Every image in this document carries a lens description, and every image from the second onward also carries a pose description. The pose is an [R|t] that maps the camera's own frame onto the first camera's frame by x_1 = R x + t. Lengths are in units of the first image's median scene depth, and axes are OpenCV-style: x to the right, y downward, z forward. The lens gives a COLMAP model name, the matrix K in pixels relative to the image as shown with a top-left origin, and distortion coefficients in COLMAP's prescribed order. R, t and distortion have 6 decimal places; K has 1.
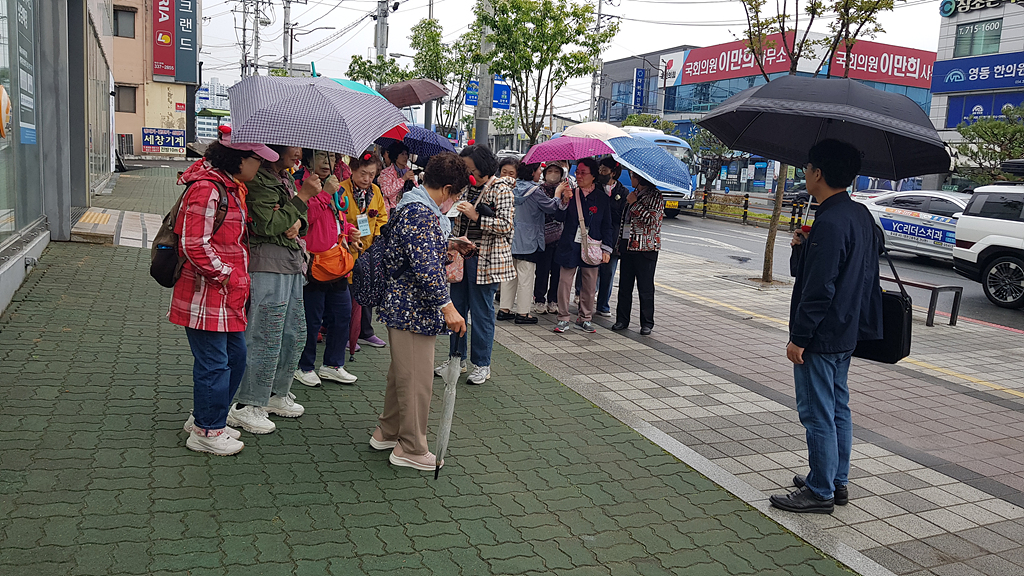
lens RADIAL K [[836.2, 0, 530.9], [0, 836.2, 284.4], [0, 0, 1]] dist [0.111045, -0.124851]
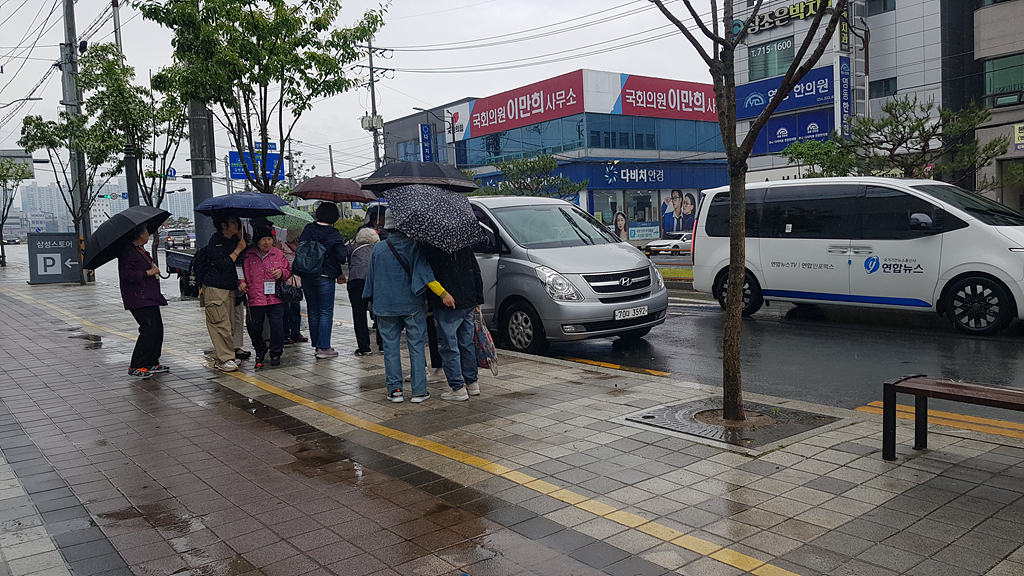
lens RADIAL K [[836.2, 0, 515.2], [0, 836.2, 291.0], [0, 0, 1]] dist [0.111045, -0.124851]
pose [[0.970538, -0.119771, 0.209073, 0.018569], [0.133940, 0.989466, -0.054929, -0.018921], [-0.200292, 0.081314, 0.976356, 0.154558]]
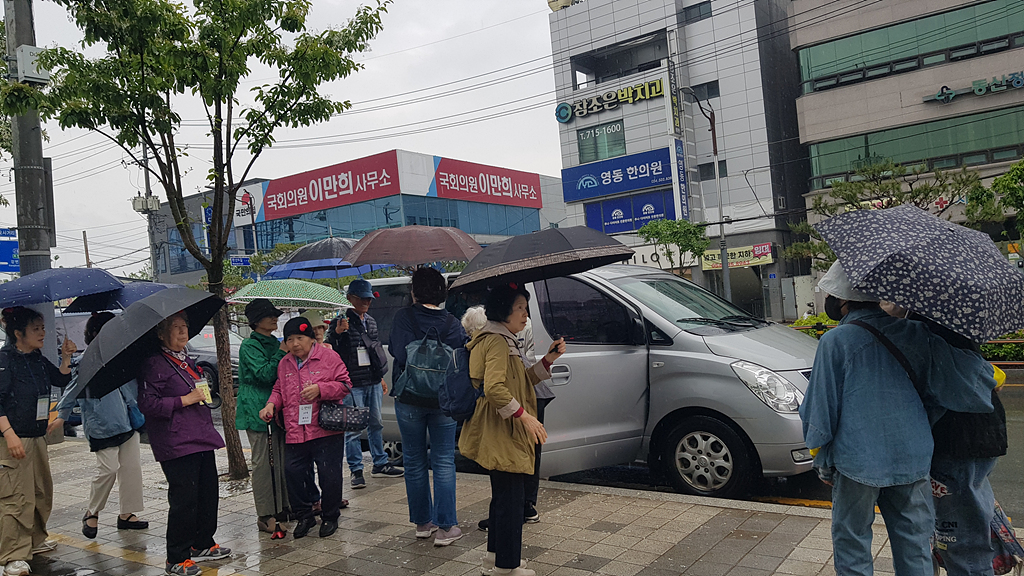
lens RADIAL K [[836.2, 0, 512.0], [0, 836.2, 297.3], [0, 0, 1]] dist [0.111045, -0.124851]
pose [[0.869212, -0.123534, 0.478758, -0.030807], [0.196252, 0.974943, -0.104742, -0.039847], [-0.453823, 0.185001, 0.871676, 0.256171]]
